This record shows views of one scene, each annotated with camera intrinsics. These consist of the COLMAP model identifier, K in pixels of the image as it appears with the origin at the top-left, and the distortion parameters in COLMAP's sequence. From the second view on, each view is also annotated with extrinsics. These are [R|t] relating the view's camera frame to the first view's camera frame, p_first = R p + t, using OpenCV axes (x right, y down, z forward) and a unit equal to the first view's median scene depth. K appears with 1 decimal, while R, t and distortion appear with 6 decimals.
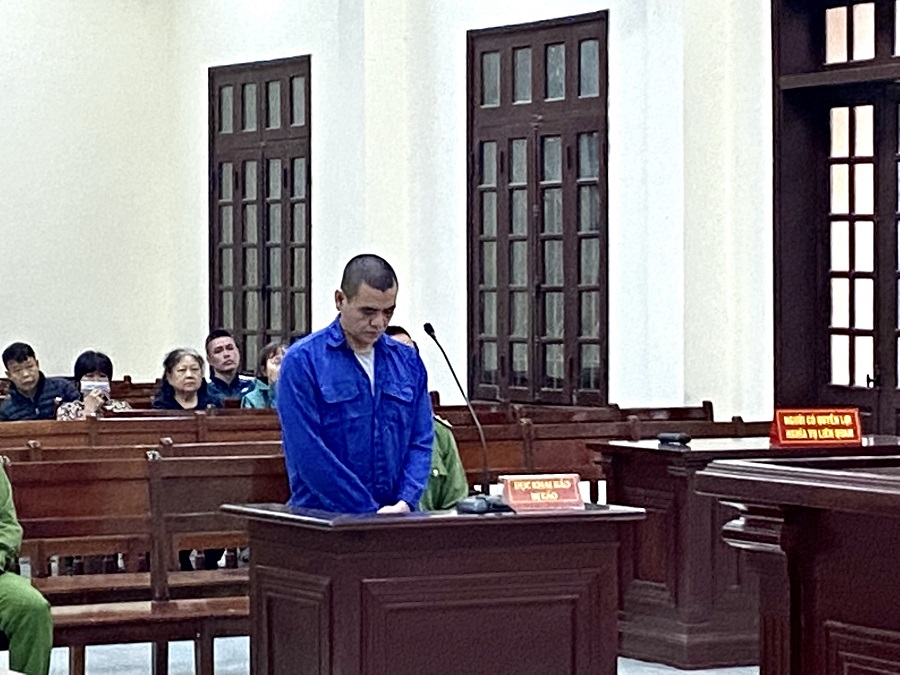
lens RADIAL K [[3451.6, 0, 450.0], [0, 3451.6, 337.5], [0, 0, 1]] dist [-0.054547, -1.204892]
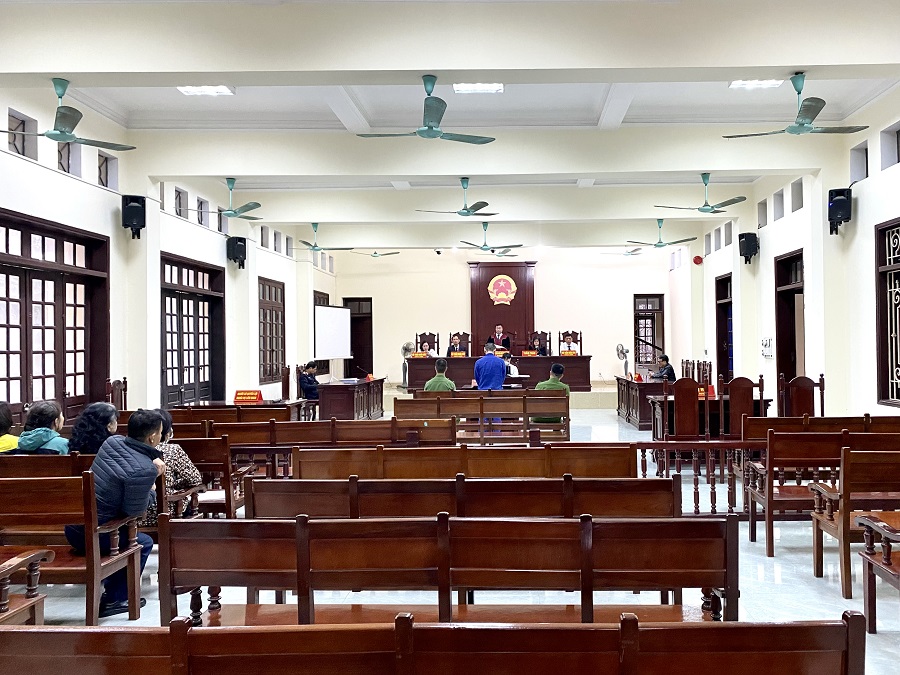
lens RADIAL K [[708.9, 0, 450.0], [0, 708.9, 337.5], [0, 0, 1]] dist [0.000015, -0.000069]
pose [[-0.892289, 0.009512, 0.451364, -0.349923], [0.017584, 0.999752, 0.013693, -0.029820], [-0.451122, 0.020155, -0.892235, 1.311580]]
